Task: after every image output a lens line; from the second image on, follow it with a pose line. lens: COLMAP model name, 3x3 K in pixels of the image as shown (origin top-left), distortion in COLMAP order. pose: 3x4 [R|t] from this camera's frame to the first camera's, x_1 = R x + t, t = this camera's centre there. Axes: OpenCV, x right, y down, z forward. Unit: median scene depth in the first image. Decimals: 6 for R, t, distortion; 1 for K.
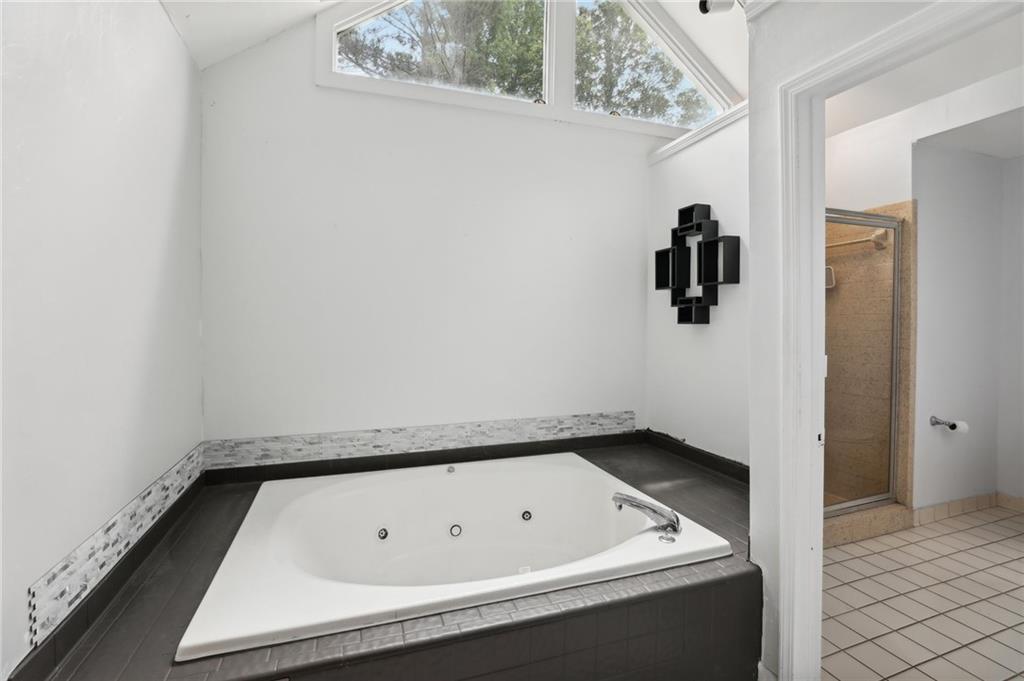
lens RADIAL K [[475.9, 0, 512.7], [0, 475.9, 335.6], [0, 0, 1]] dist [-0.039625, 0.010342]
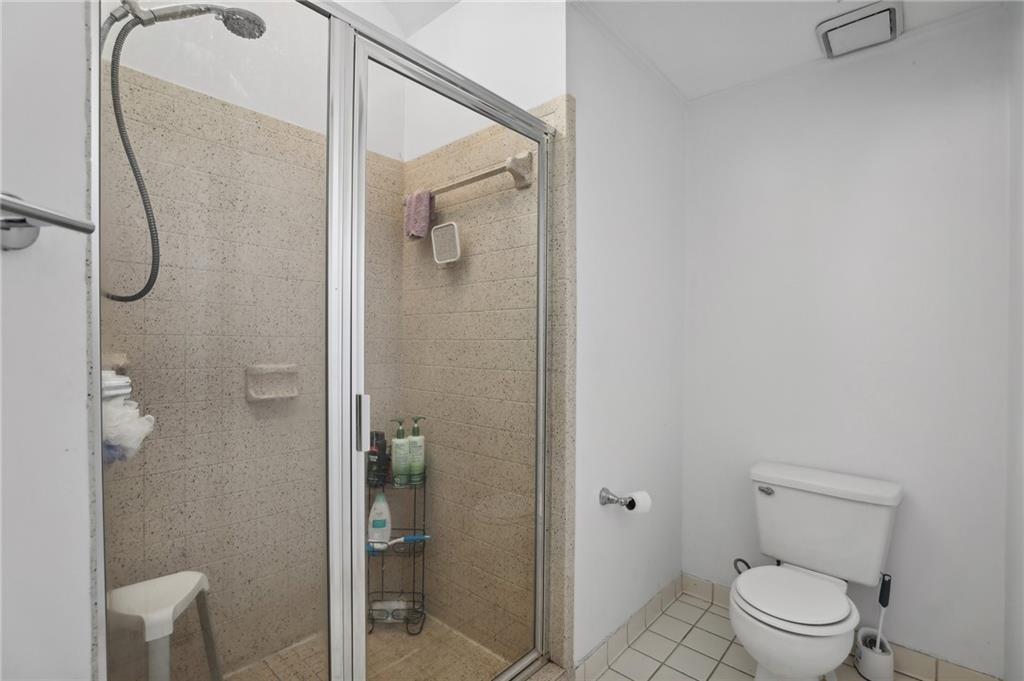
lens RADIAL K [[475.9, 0, 510.6], [0, 475.9, 343.5], [0, 0, 1]] dist [-0.039625, 0.010342]
pose [[0.877128, 0.000855, 0.480256, 0.535759], [0.006428, 0.999888, -0.013520, 0.002507], [-0.480214, 0.014946, 0.877024, 0.549736]]
